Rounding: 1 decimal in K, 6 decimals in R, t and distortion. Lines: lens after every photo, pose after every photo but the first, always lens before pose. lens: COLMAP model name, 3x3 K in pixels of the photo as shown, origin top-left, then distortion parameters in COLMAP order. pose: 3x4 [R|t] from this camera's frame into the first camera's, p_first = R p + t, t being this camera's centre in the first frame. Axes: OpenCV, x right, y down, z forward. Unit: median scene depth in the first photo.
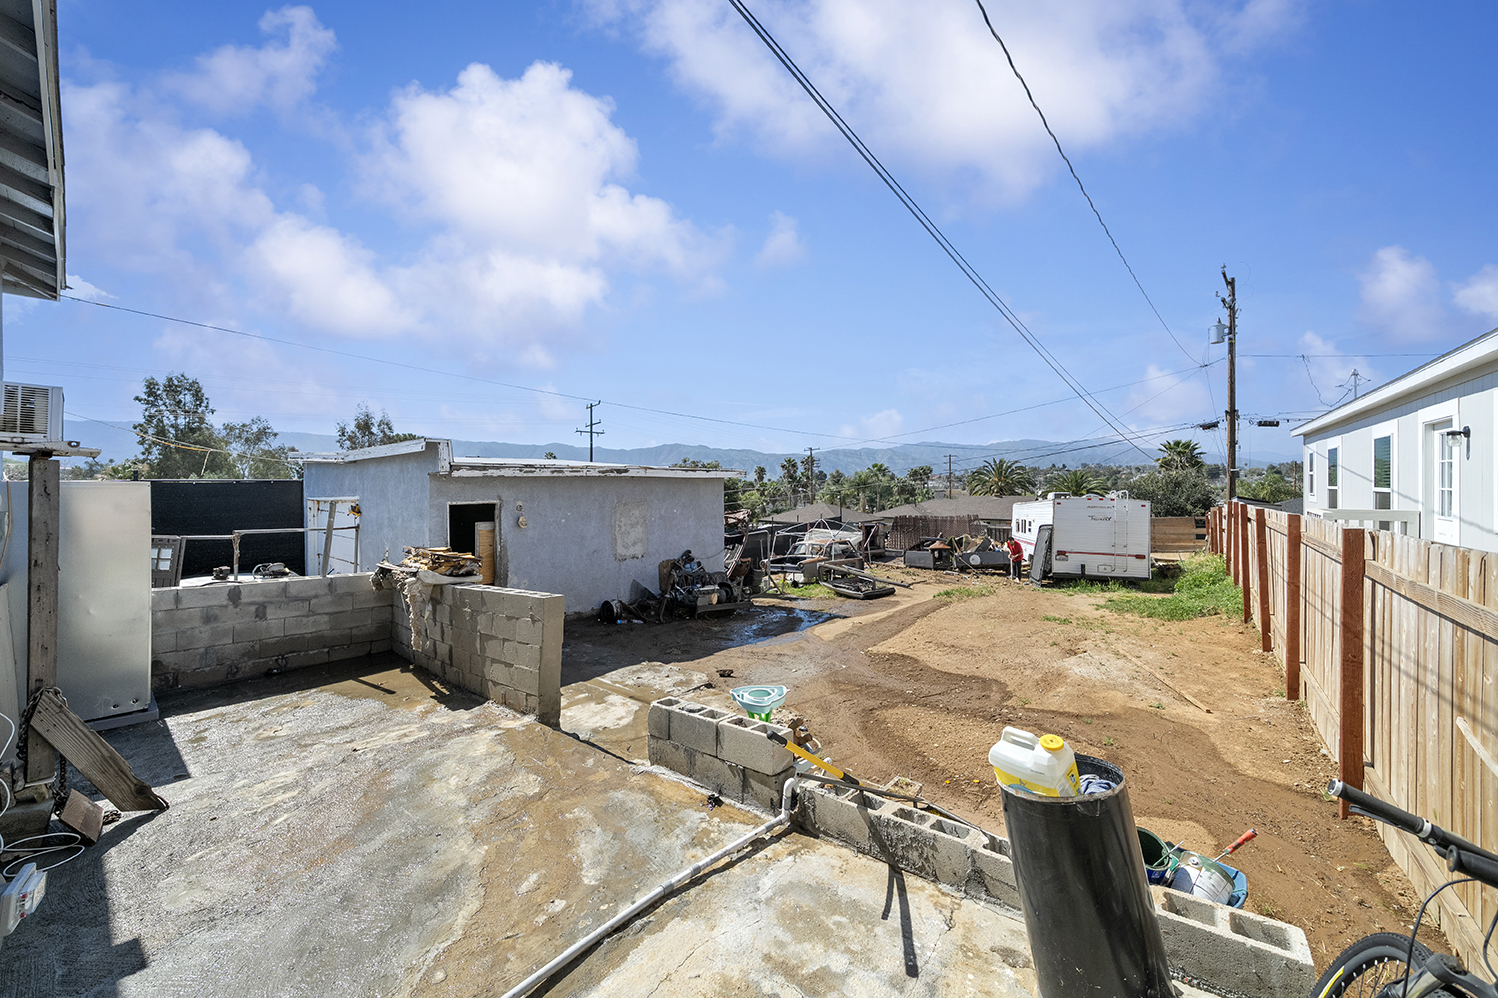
lens RADIAL K [[549.9, 0, 750.2], [0, 549.9, 490.2], [0, 0, 1]] dist [0.001357, 0.000047]
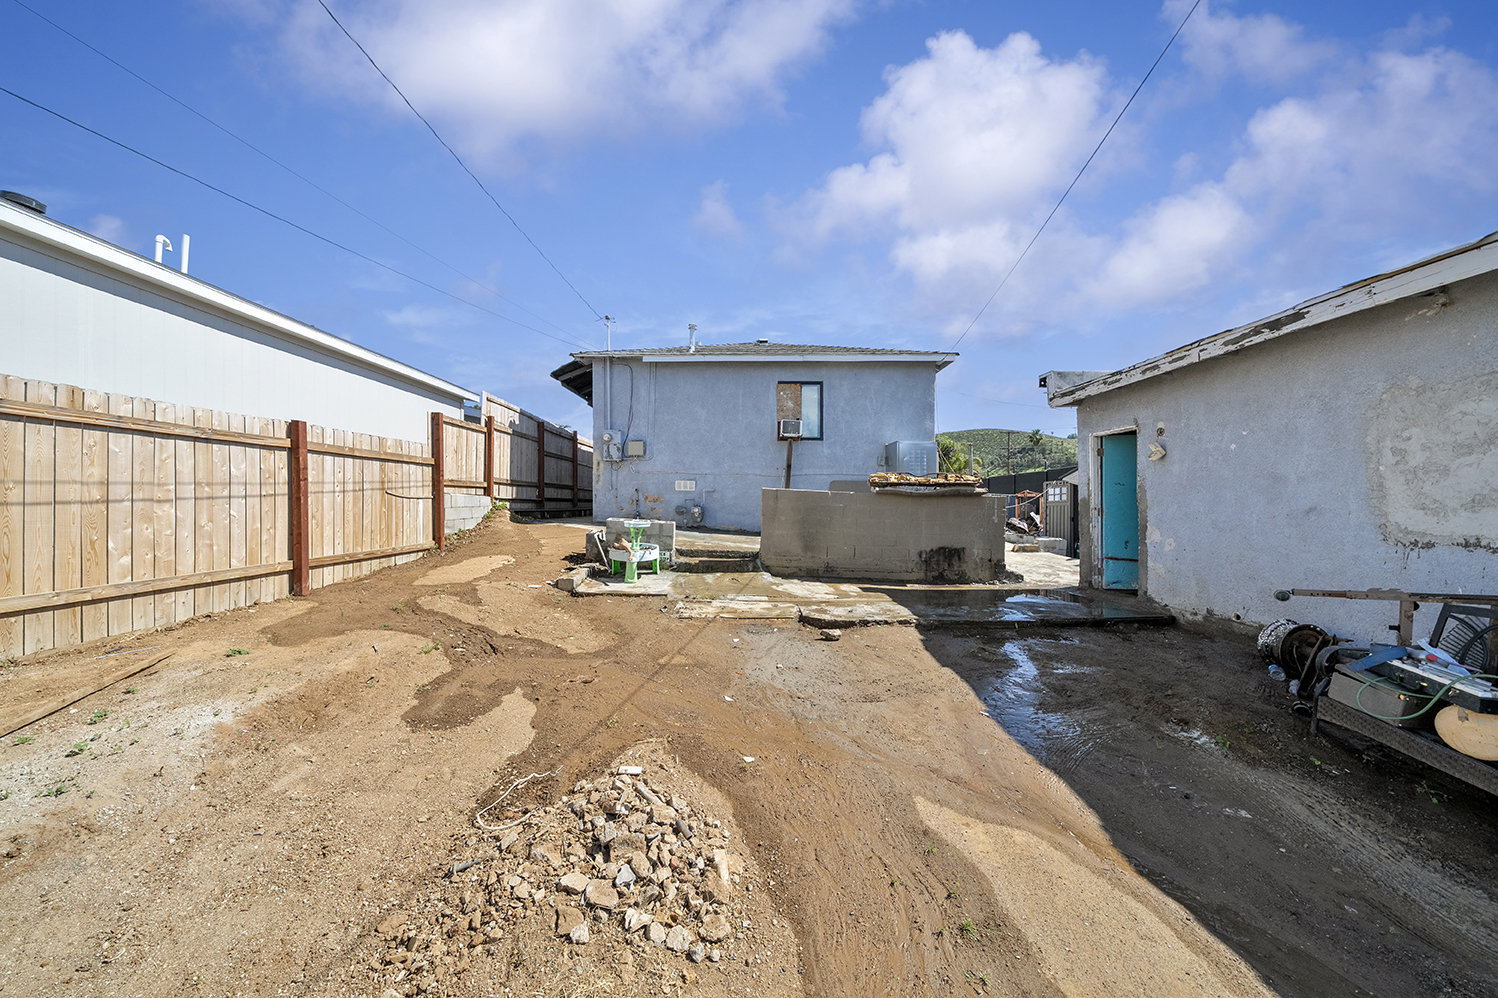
lens RADIAL K [[512.3, 0, 749.3], [0, 512.3, 499.9], [0, 0, 1]] dist [-0.001815, -0.000061]
pose [[-0.780064, -0.002127, -0.625696, 0.343892], [-0.006055, 0.999973, 0.004150, 0.106191], [0.625670, 0.007026, -0.780056, 1.062357]]
